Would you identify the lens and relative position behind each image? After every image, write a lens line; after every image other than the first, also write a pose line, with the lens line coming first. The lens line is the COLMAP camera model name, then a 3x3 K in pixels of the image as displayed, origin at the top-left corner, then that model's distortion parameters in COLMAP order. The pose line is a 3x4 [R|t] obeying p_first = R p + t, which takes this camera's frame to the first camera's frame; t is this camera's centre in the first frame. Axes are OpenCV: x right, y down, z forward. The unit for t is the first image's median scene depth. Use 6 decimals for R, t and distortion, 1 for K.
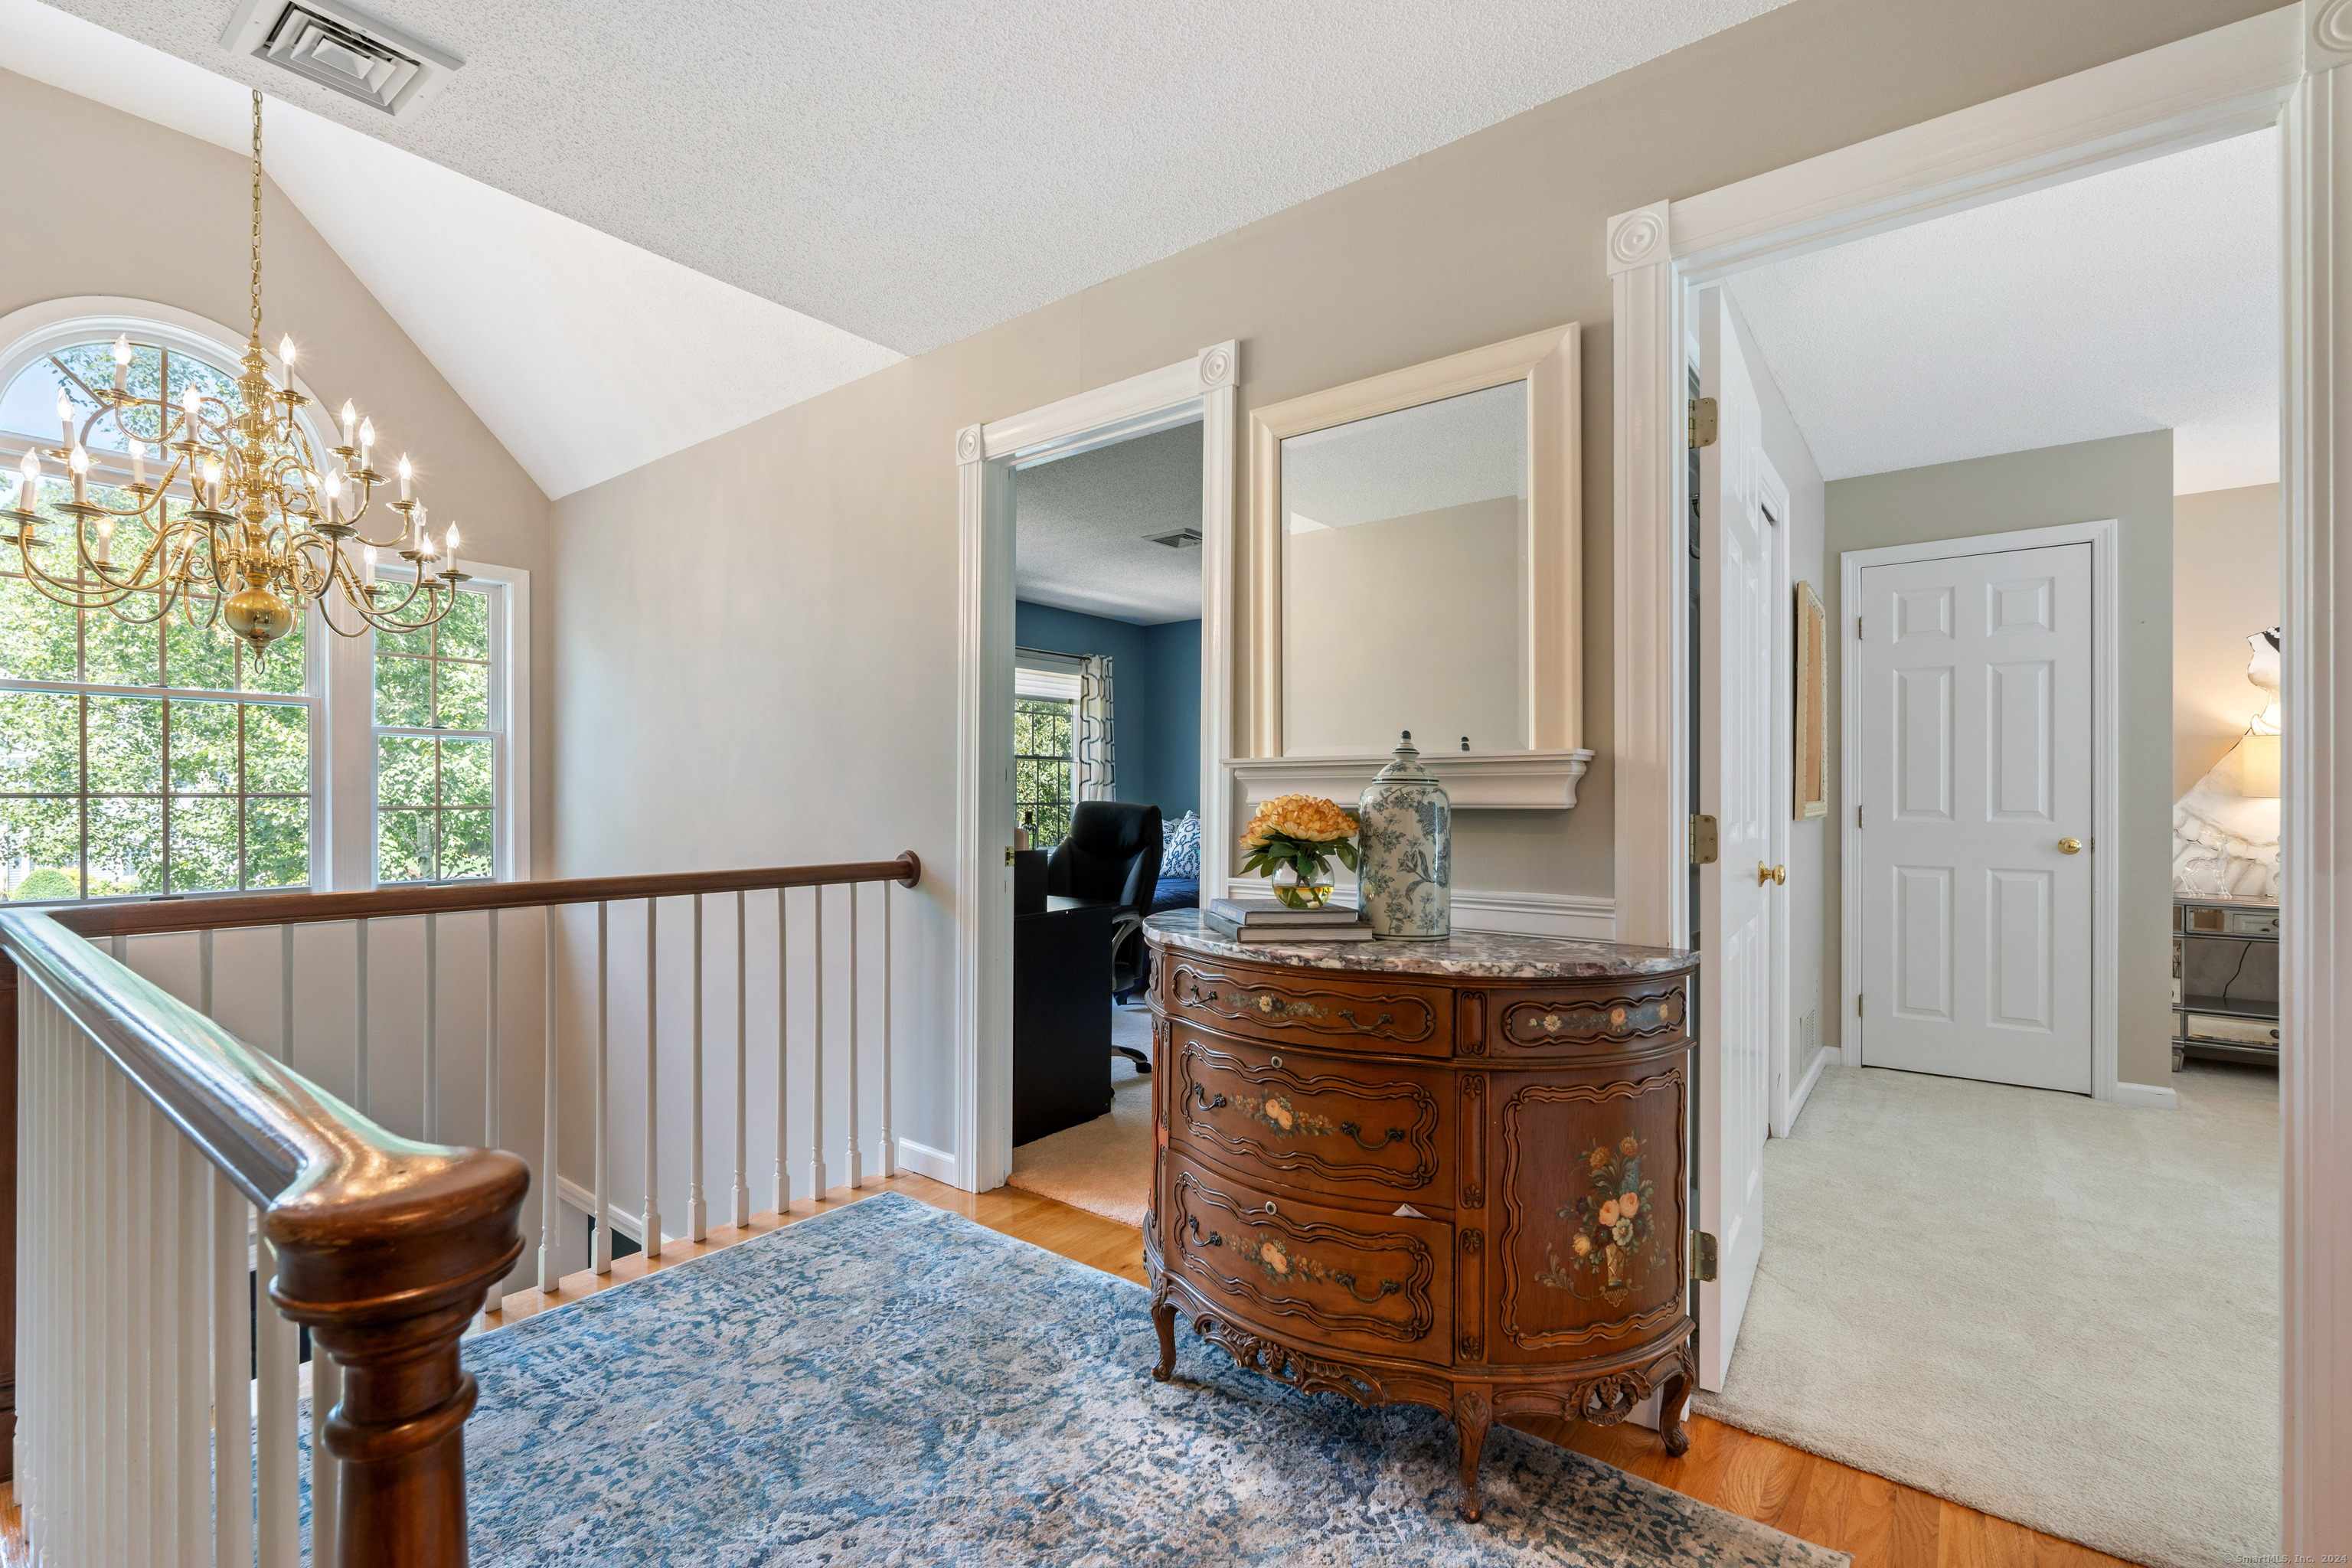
lens RADIAL K [[1041.3, 0, 1172.3], [0, 1041.3, 796.2], [0, 0, 1]] dist [-0.001130, -0.000033]
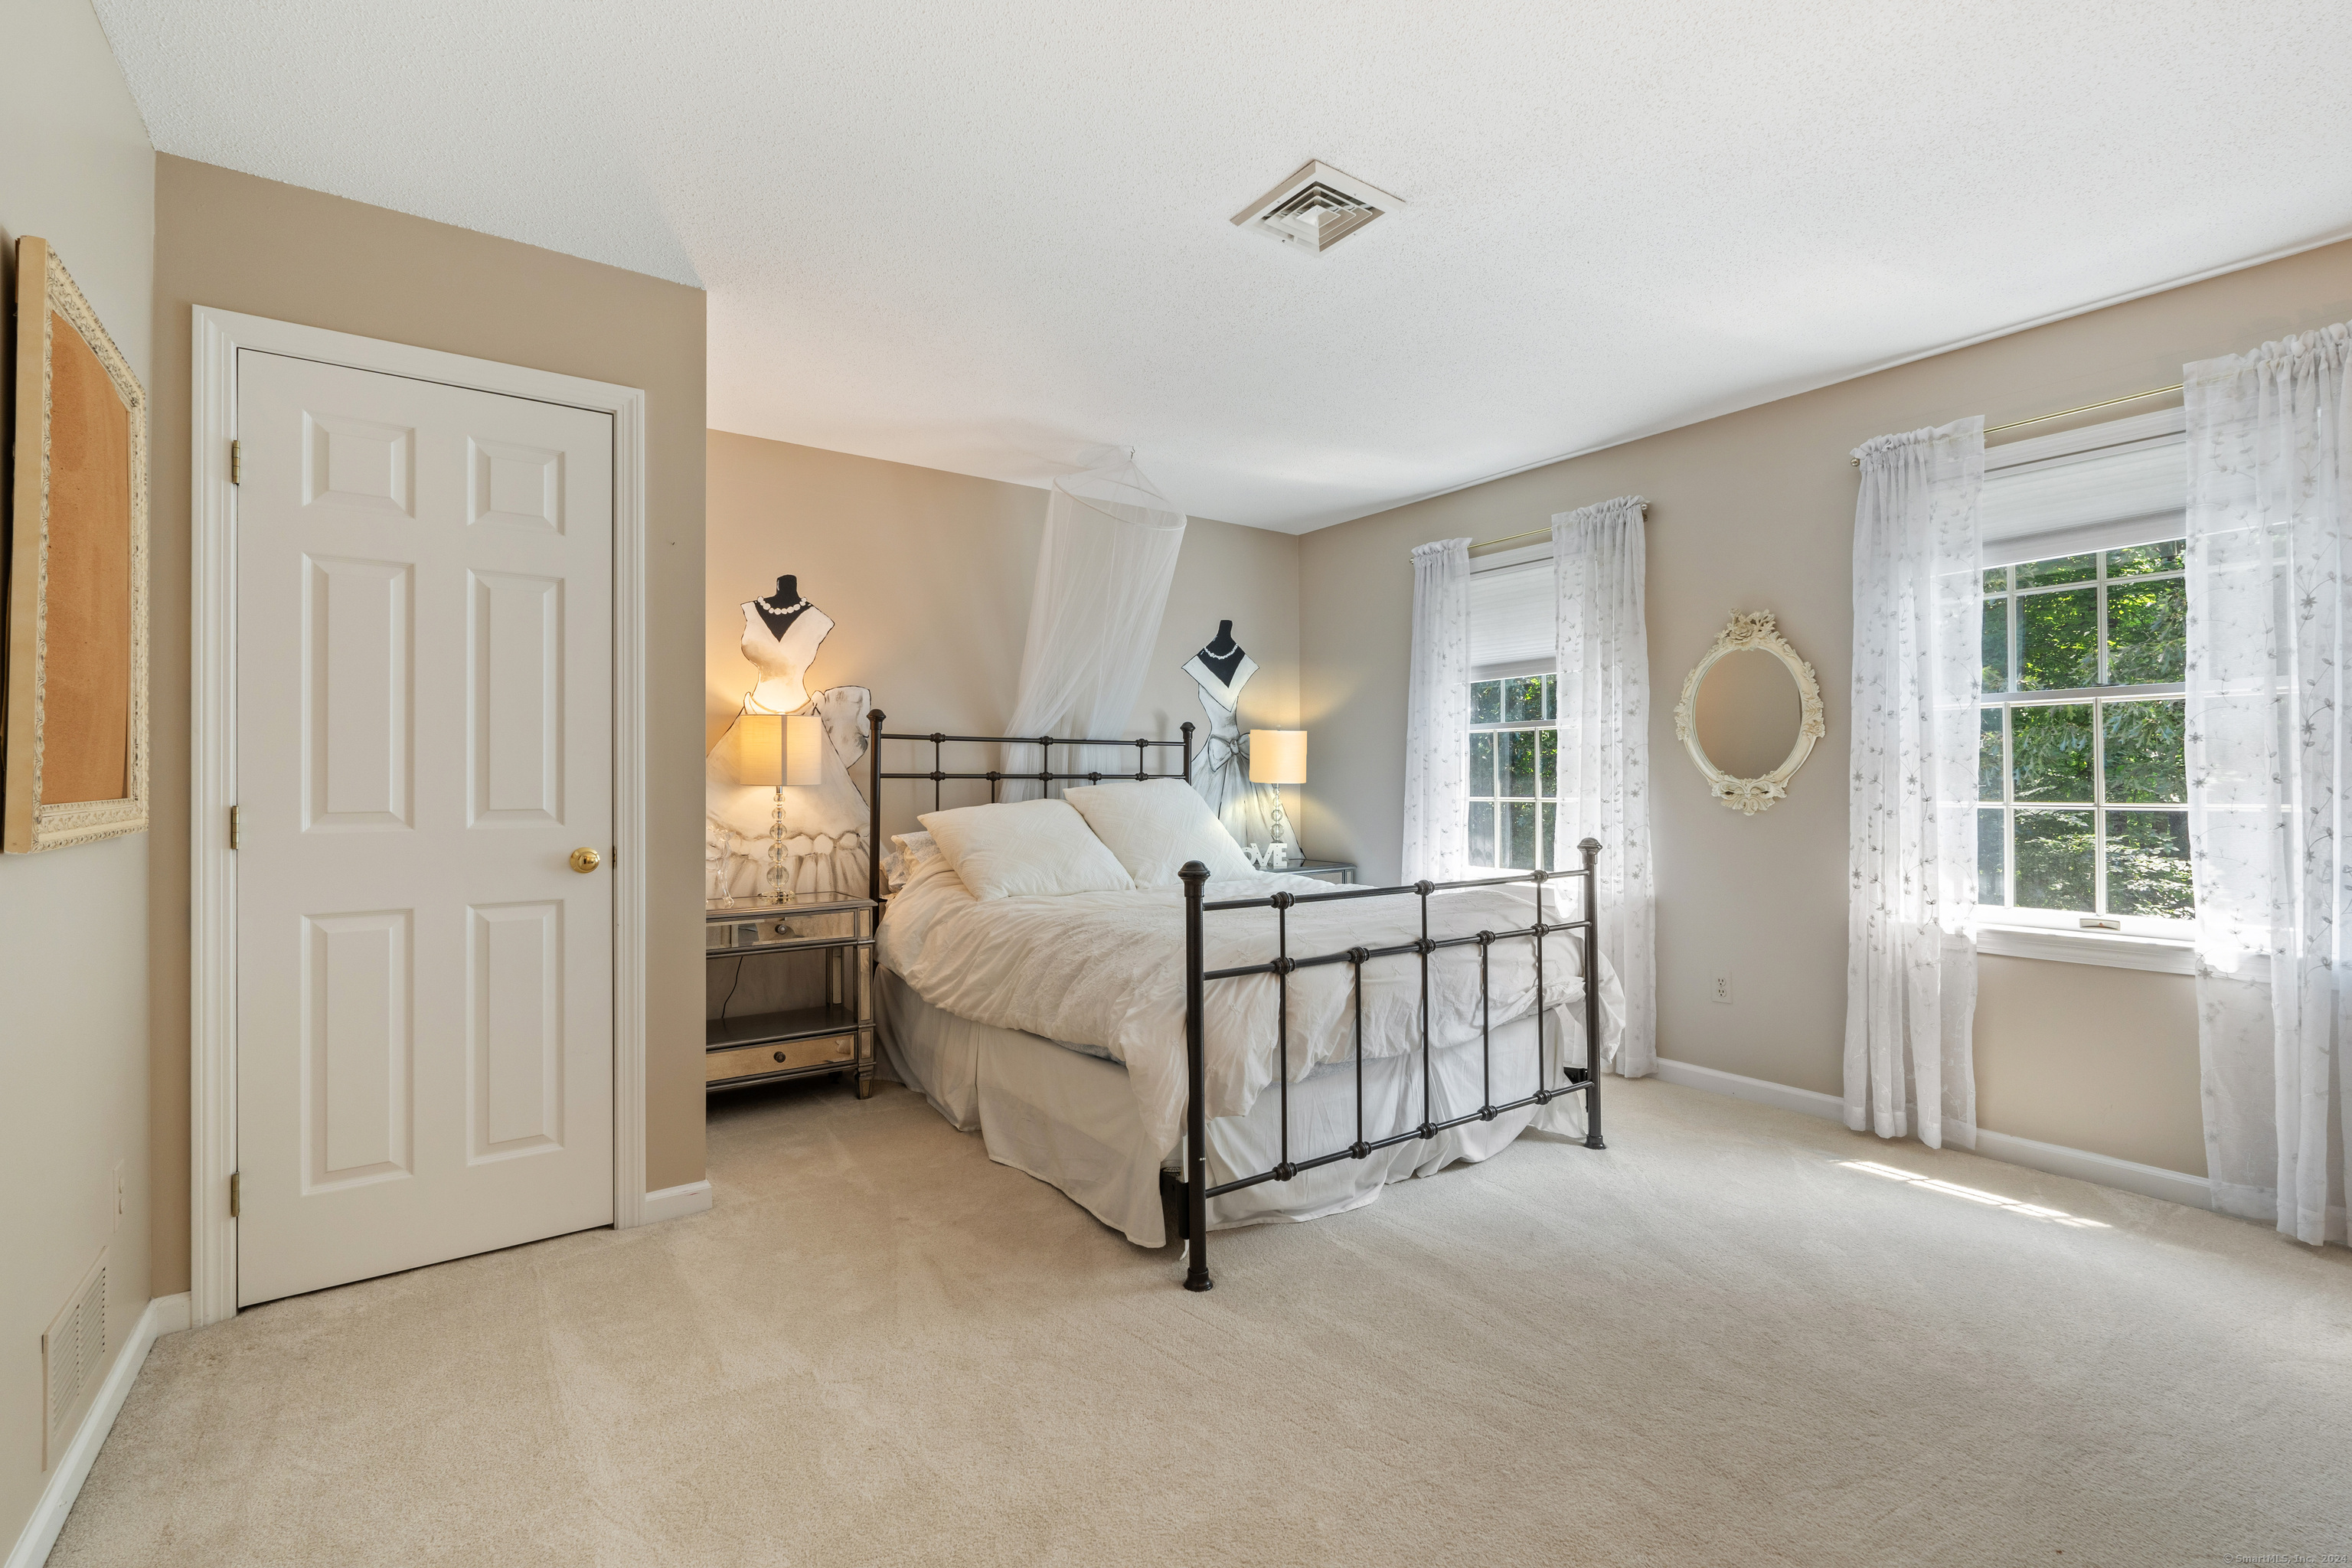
lens RADIAL K [[1029.4, 0, 1171.1], [0, 1029.4, 773.0], [0, 0, 1]] dist [-0.003300, -0.000735]
pose [[0.282561, 0.004009, 0.959241, 0.303053], [0.003936, 0.999978, -0.005339, -0.002771], [-0.959241, 0.005284, 0.282539, 0.408502]]
